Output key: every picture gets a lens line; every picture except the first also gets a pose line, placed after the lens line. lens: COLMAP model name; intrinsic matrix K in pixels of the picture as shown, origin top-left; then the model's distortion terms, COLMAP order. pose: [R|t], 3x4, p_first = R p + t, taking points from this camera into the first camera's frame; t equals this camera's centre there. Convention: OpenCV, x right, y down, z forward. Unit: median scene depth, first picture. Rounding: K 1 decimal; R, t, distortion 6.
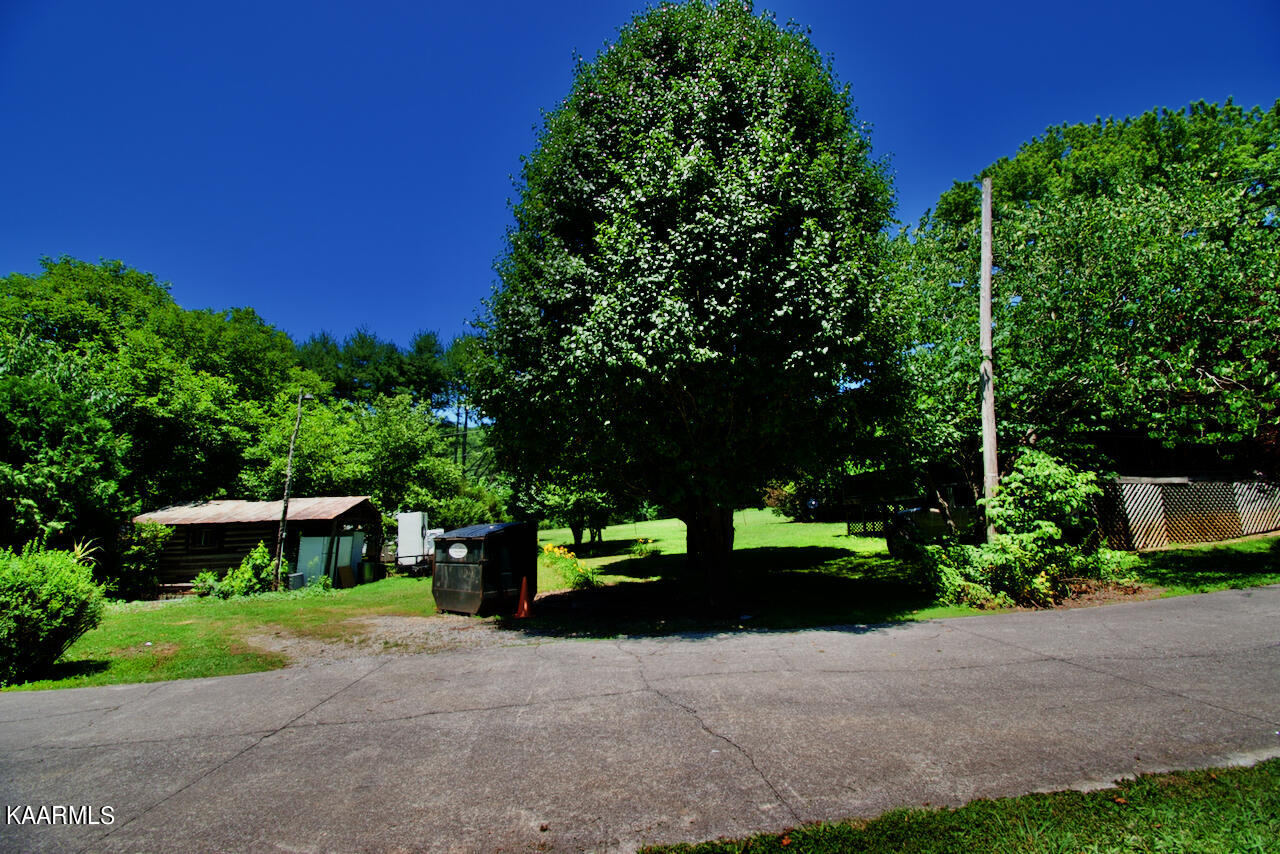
lens RADIAL K [[550.8, 0, 640.0], [0, 550.8, 427.0], [0, 0, 1]] dist [0.002134, -0.016992]
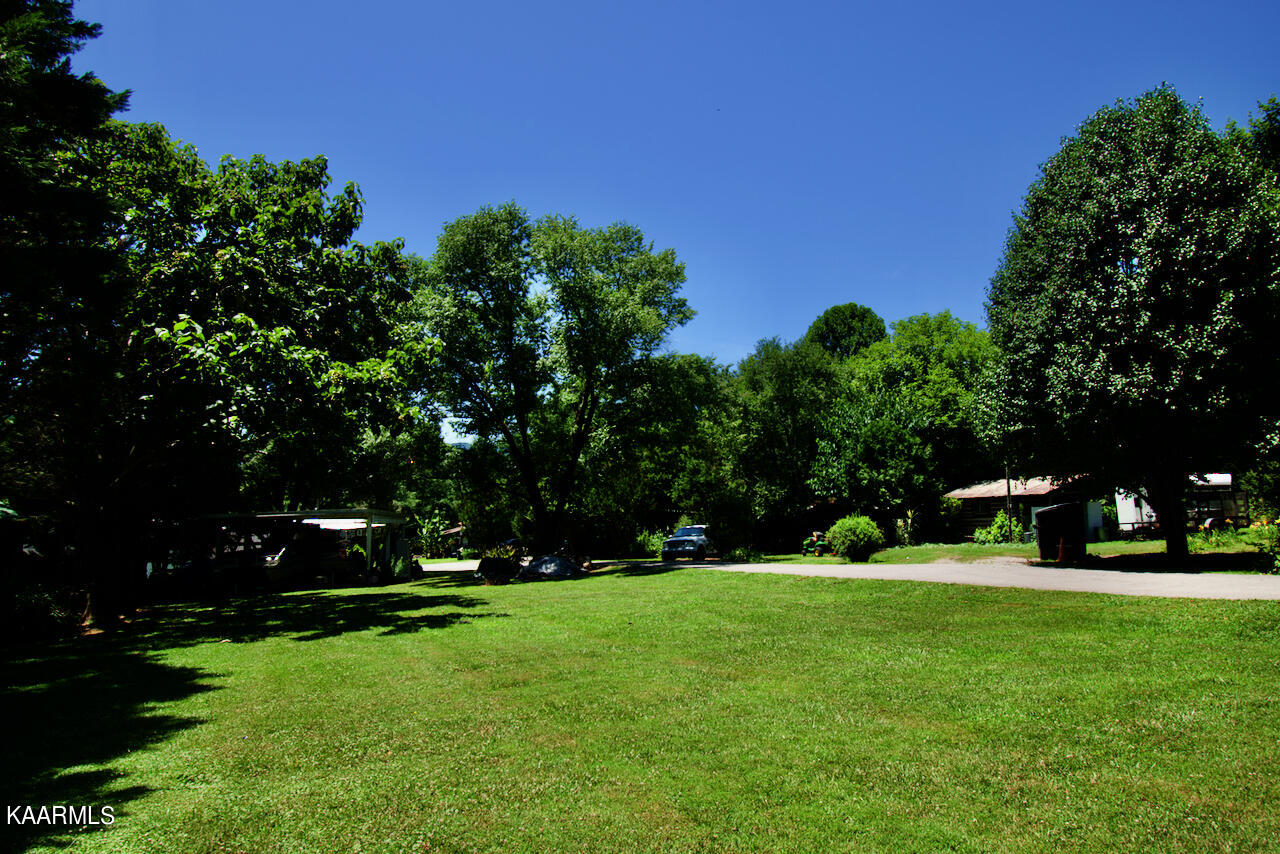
lens RADIAL K [[771.6, 0, 640.0], [0, 771.6, 427.0], [0, 0, 1]] dist [0.001017, 0.000312]
pose [[0.261989, -0.080767, -0.961685, 1.105964], [0.193958, 0.980566, -0.029513, -0.142406], [0.945379, -0.178795, 0.272563, -0.466817]]
